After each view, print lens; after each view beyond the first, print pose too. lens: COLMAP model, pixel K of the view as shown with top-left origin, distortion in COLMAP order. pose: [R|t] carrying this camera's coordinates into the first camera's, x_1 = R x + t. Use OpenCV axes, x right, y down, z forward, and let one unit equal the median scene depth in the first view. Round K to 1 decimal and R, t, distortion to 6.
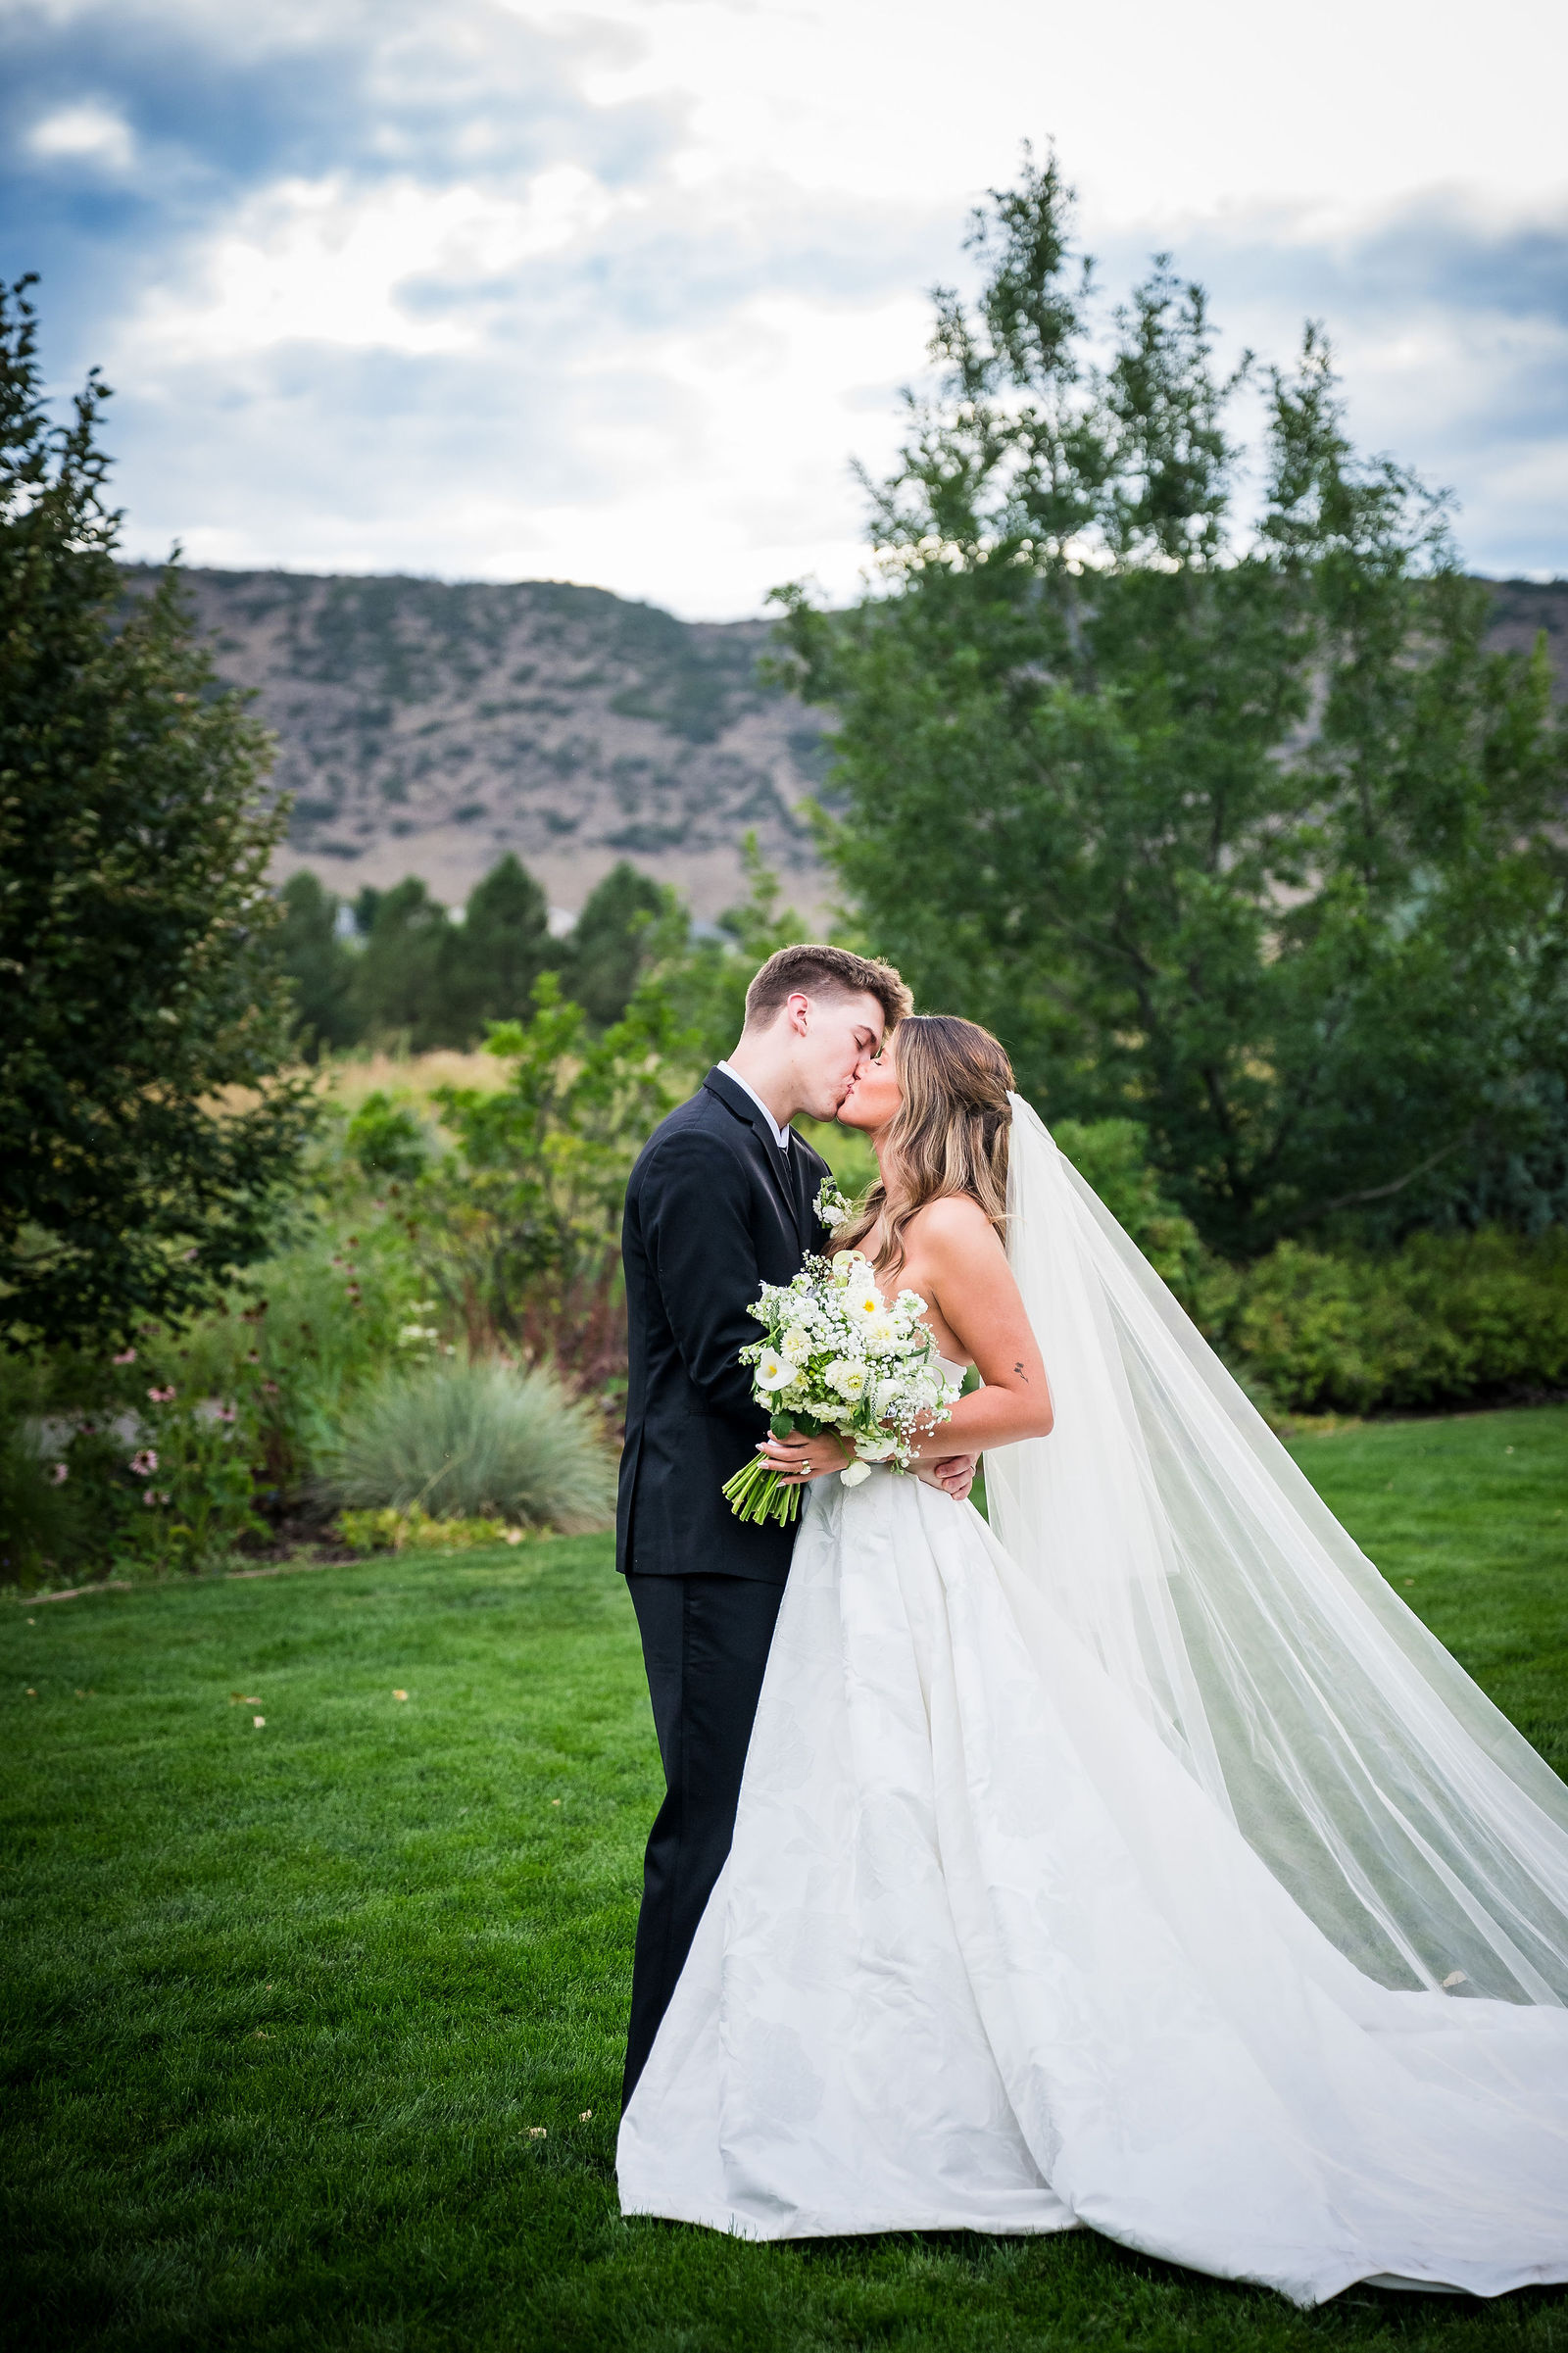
lens RADIAL K [[4584.4, 0, 811.1], [0, 4584.4, 1116.7], [0, 0, 1]] dist [0.397749, 0.281478]
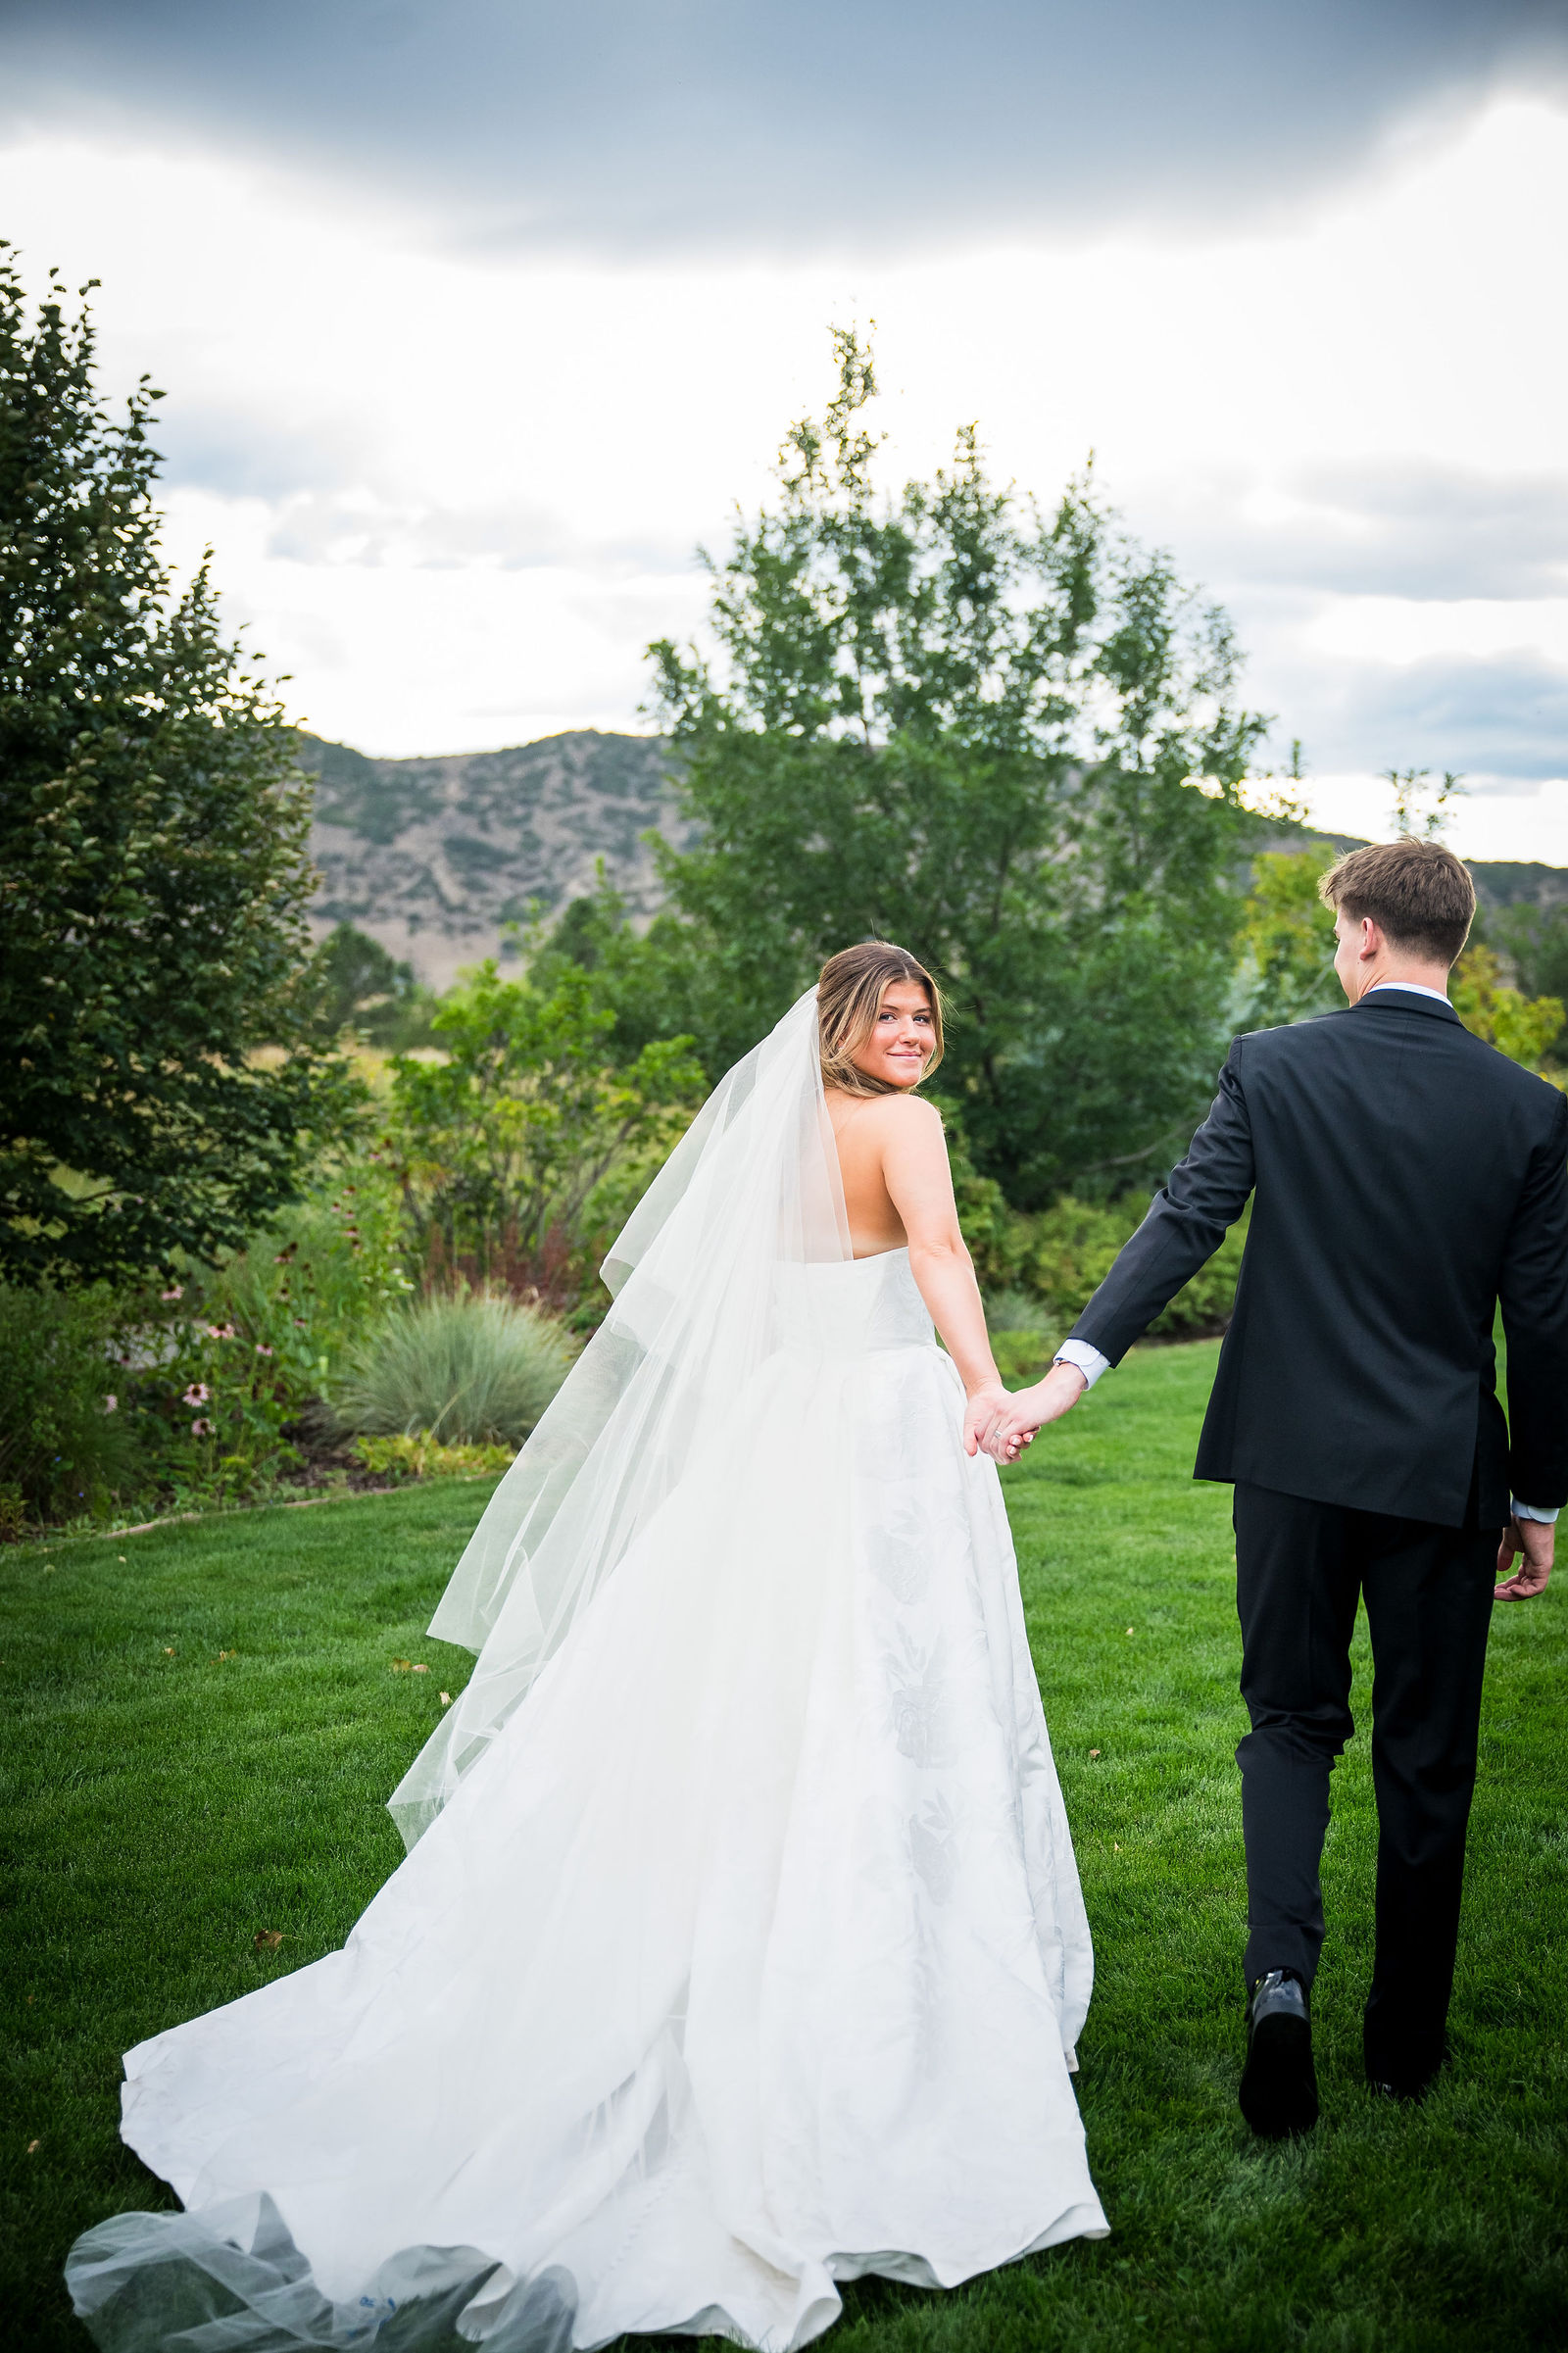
lens RADIAL K [[3186.5, 0, 778.5], [0, 3186.5, 1094.1], [0, 0, 1]] dist [0.174317, 0.009625]
pose [[0.994371, 0.012490, 0.105216, -0.073336], [-0.011830, 0.999906, -0.006899, 0.007813], [-0.105293, 0.005615, 0.994425, 0.211690]]
